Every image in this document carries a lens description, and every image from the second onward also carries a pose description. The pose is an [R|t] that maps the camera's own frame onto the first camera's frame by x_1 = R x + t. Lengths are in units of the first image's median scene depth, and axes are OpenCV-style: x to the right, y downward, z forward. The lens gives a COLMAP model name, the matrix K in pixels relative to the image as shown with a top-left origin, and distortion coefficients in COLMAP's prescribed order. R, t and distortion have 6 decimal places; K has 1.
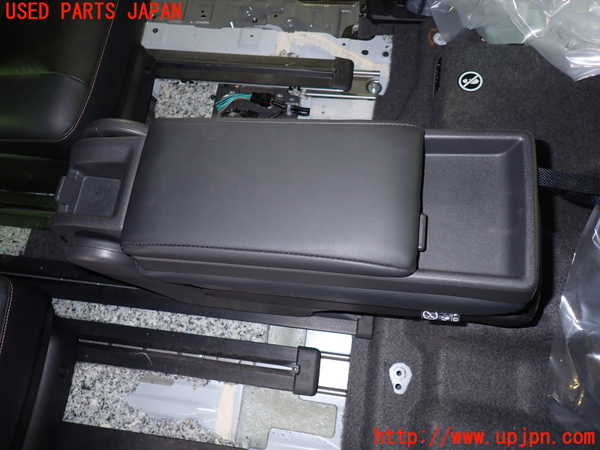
lens RADIAL K [[448.5, 0, 301.9], [0, 448.5, 223.9], [0, 0, 1]] dist [0.015769, -0.003090]
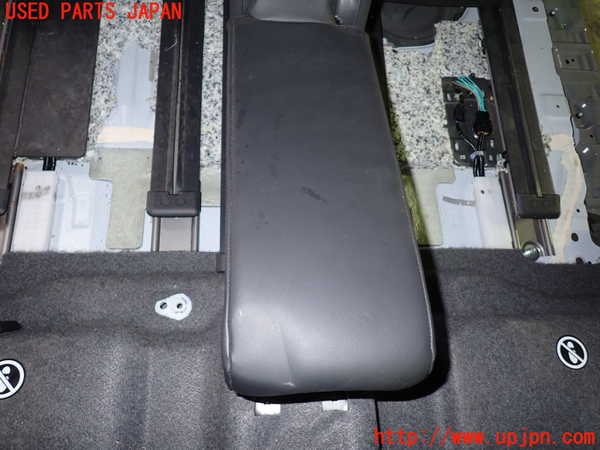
lens RADIAL K [[448.5, 0, 301.9], [0, 448.5, 223.9], [0, 0, 1]] dist [0.015769, -0.003090]
pose [[0.155276, 0.966405, -0.204818, 0.258334], [-0.975010, 0.183271, 0.125566, -0.020658], [0.158885, 0.180202, 0.970712, 0.186528]]
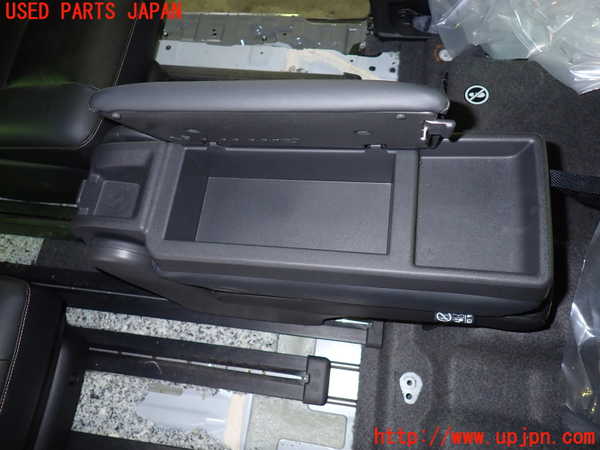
lens RADIAL K [[448.5, 0, 301.9], [0, 448.5, 223.9], [0, 0, 1]] dist [0.015769, -0.003090]
pose [[0.999981, 0.003702, -0.004842, -0.017691], [-0.003918, 0.998968, -0.045248, 0.024956], [0.004669, 0.045266, 0.998964, -0.012082]]
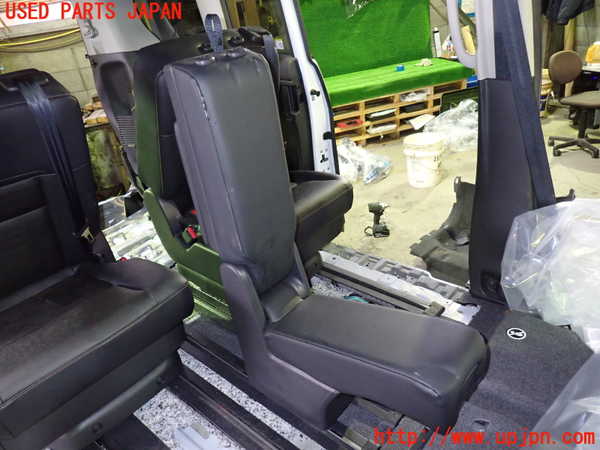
lens RADIAL K [[448.5, 0, 301.9], [0, 448.5, 223.9], [0, 0, 1]] dist [0.015769, -0.003090]
pose [[0.836748, 0.264641, -0.479393, 0.400059], [-0.515565, 0.675732, -0.526858, 0.495015], [0.184513, 0.688006, 0.701857, -0.273758]]
